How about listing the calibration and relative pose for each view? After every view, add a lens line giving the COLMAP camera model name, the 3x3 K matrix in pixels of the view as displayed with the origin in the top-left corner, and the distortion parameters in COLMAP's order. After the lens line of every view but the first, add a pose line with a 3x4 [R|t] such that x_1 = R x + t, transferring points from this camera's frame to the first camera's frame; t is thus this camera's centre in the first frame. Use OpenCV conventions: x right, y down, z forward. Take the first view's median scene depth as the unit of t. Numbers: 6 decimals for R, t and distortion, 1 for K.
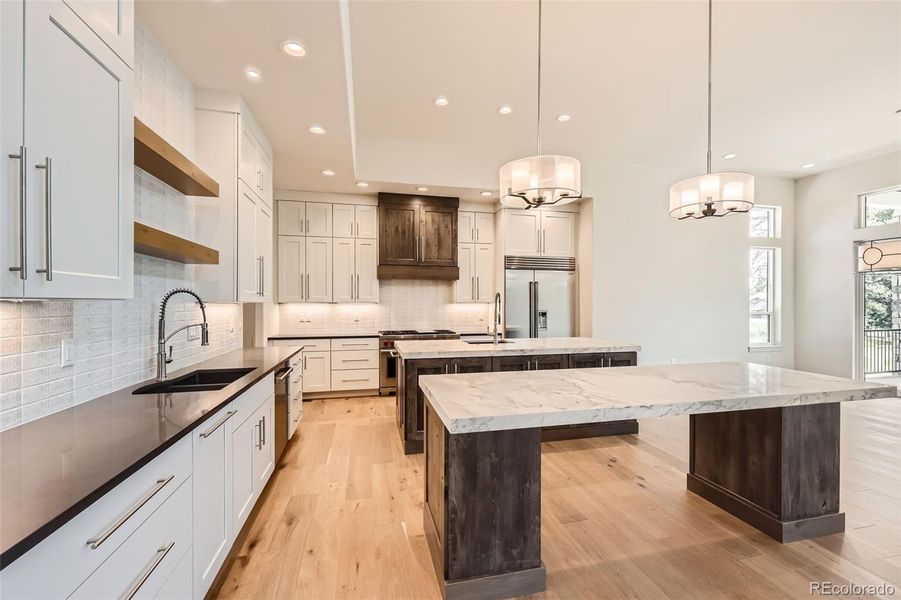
lens RADIAL K [[369.9, 0, 450.6], [0, 369.9, 302.8], [0, 0, 1]] dist [-0.001574, -0.000035]
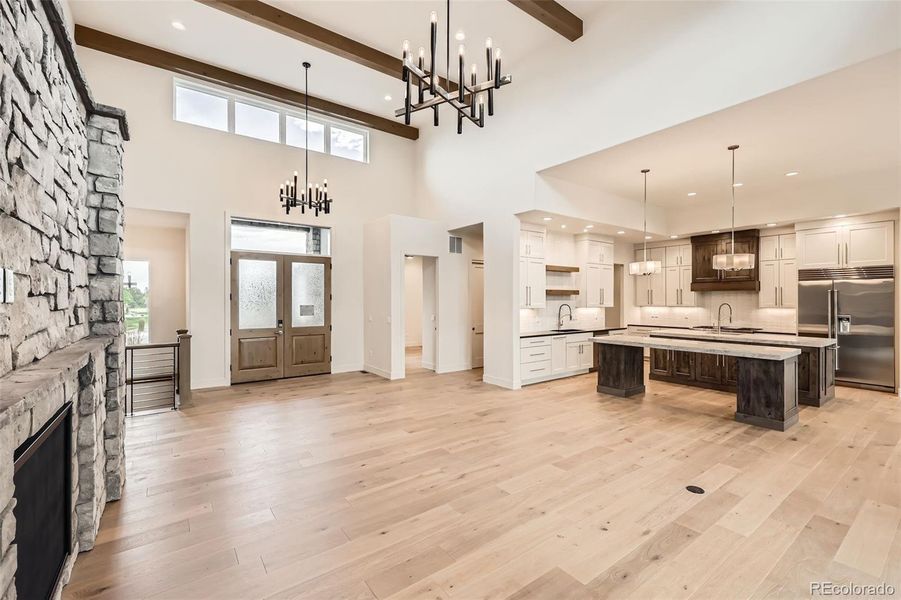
lens RADIAL K [[384.2, 0, 453.9], [0, 384.2, 294.0], [0, 0, 1]] dist [0.000737, 0.000399]
pose [[0.398887, -0.014162, -0.916891, 0.888061], [0.004071, 0.999898, -0.013673, -0.036445], [0.916991, 0.001722, 0.398904, -0.563672]]
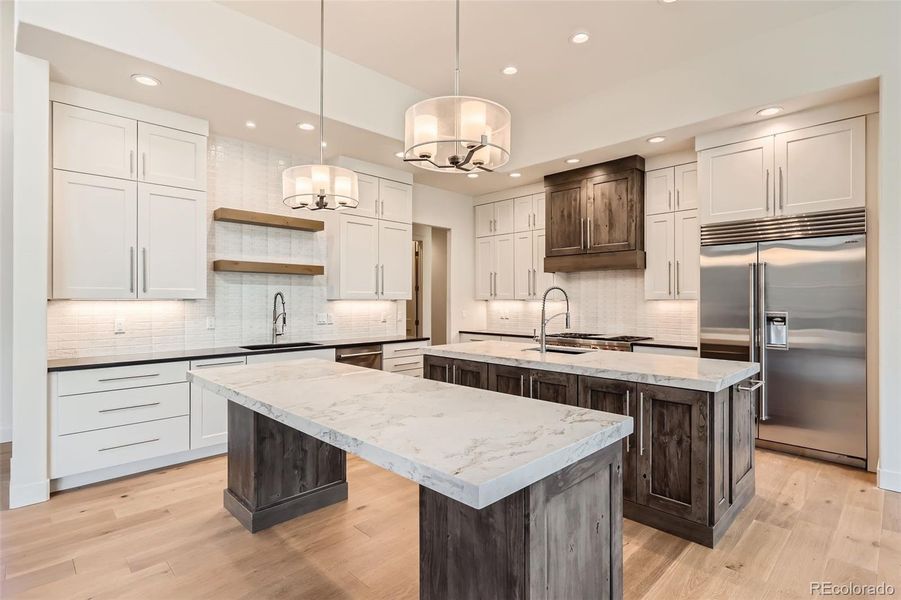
lens RADIAL K [[443.4, 0, 452.1], [0, 443.4, 294.4], [0, 0, 1]] dist [-0.000838, -0.000468]
pose [[0.526935, -0.012570, -0.849813, 0.590089], [0.001816, 0.999905, -0.013664, 0.000875], [0.849904, 0.005657, 0.526908, 0.246743]]
